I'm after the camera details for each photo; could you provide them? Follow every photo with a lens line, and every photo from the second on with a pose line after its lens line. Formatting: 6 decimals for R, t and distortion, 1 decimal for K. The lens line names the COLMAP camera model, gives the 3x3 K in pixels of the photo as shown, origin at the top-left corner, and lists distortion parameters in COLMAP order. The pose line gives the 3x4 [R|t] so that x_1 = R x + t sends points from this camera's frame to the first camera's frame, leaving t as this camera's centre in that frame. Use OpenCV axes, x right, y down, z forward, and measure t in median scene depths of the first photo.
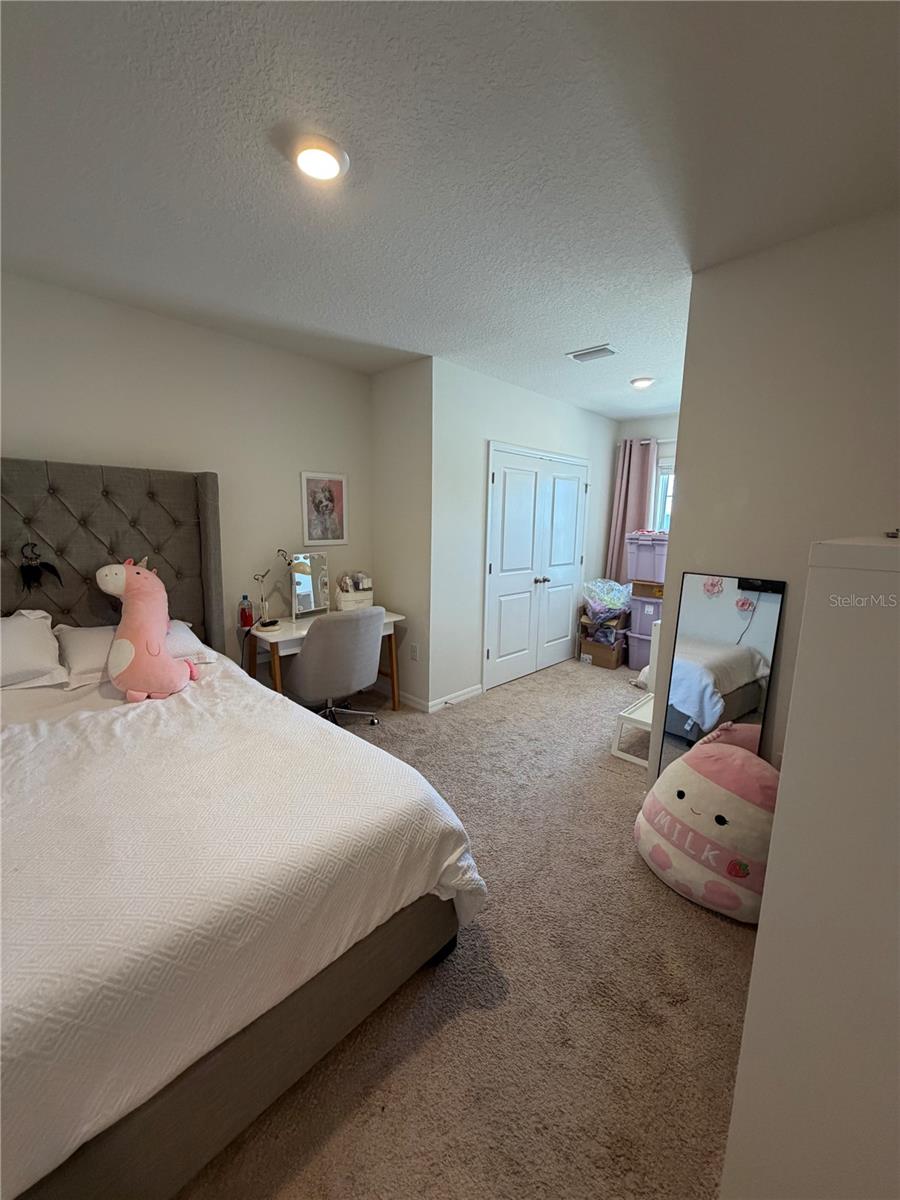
lens RADIAL K [[476.6, 0, 451.8], [0, 476.6, 595.2], [0, 0, 1]] dist [-0.000375, -0.000538]
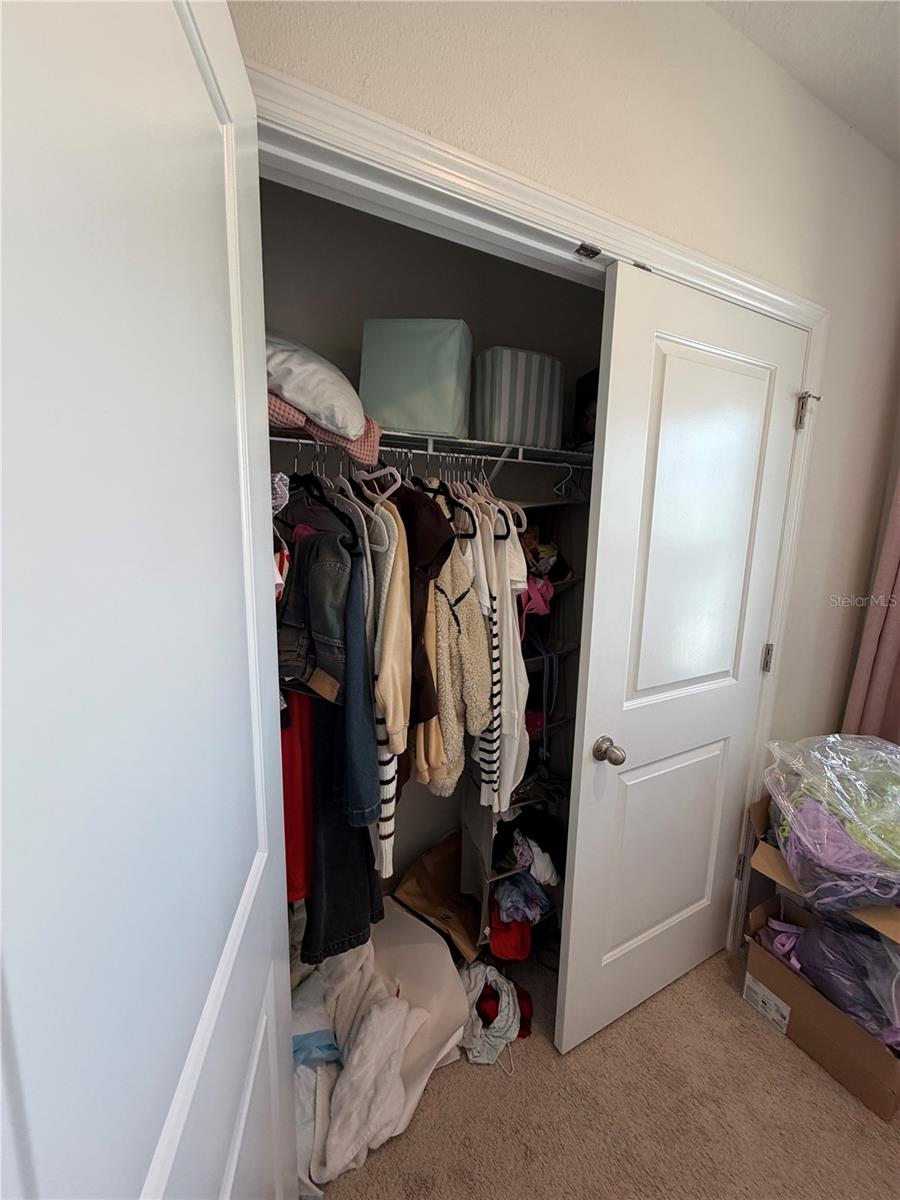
lens RADIAL K [[476.6, 0, 451.5], [0, 476.6, 599.6], [0, 0, 1]] dist [-0.000375, -0.000538]
pose [[0.952510, 0.049776, -0.300412, 0.284706], [-0.047905, 0.998759, 0.013598, -0.173497], [0.300716, 0.001439, 0.953713, 1.084445]]
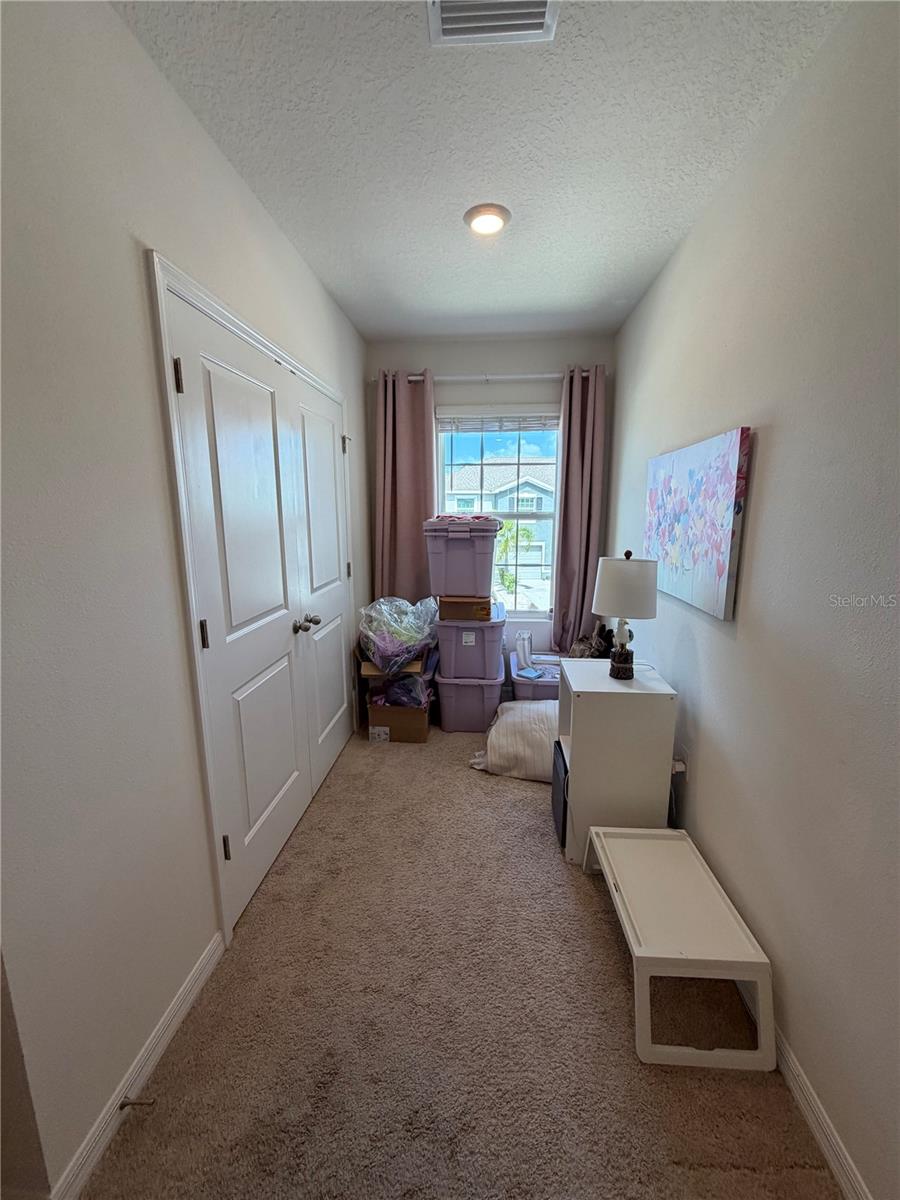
lens RADIAL K [[476.6, 0, 446.7], [0, 476.6, 594.8], [0, 0, 1]] dist [-0.000375, -0.000538]
pose [[0.779134, -0.132419, 0.612712, 0.007997], [0.114166, 0.991062, 0.069013, -0.115555], [-0.616374, 0.016181, 0.787287, 0.773565]]
